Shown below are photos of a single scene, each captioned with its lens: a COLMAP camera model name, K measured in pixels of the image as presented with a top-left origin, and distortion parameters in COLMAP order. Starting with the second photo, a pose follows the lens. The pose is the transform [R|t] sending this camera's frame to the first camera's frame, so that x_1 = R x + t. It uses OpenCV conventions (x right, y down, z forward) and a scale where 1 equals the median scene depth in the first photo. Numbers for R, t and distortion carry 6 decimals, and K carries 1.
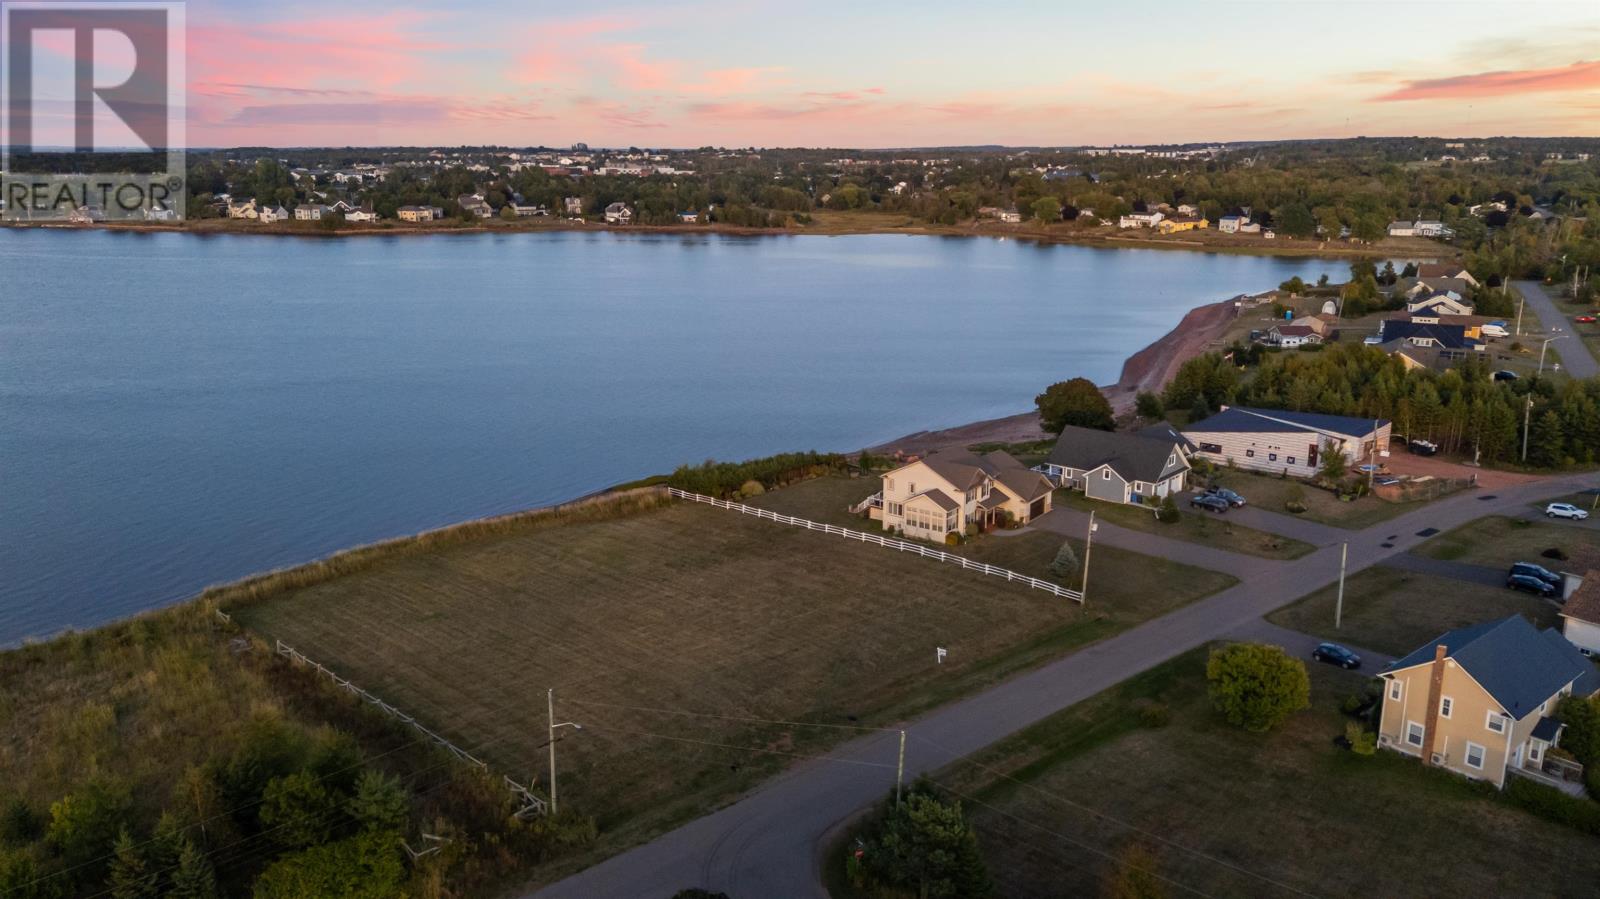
lens RADIAL K [[1168.5, 0, 792.2], [0, 1168.5, 475.8], [0, 0, 1]] dist [0.065376, -0.071235]
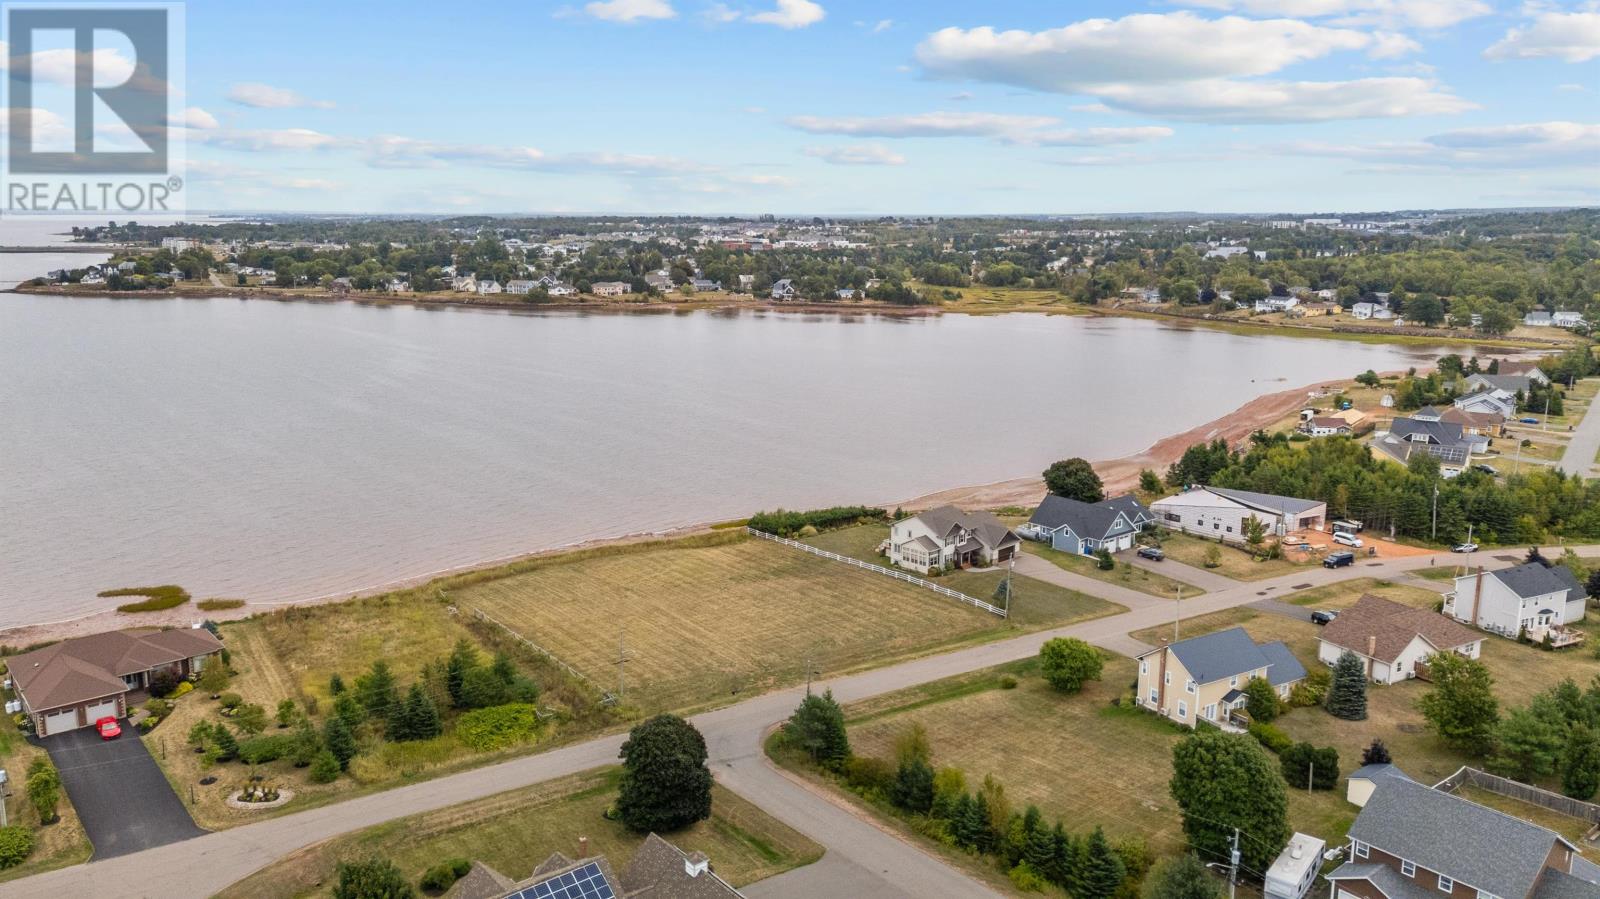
lens RADIAL K [[1163.4, 0, 800.0], [0, 1163.4, 449.5], [0, 0, 1]] dist [0.071189, -0.064318]
pose [[0.988969, 0.034655, -0.144012, 0.064146], [-0.045004, 0.996584, -0.069241, 0.004495], [0.141121, 0.074959, 0.987151, -0.151088]]
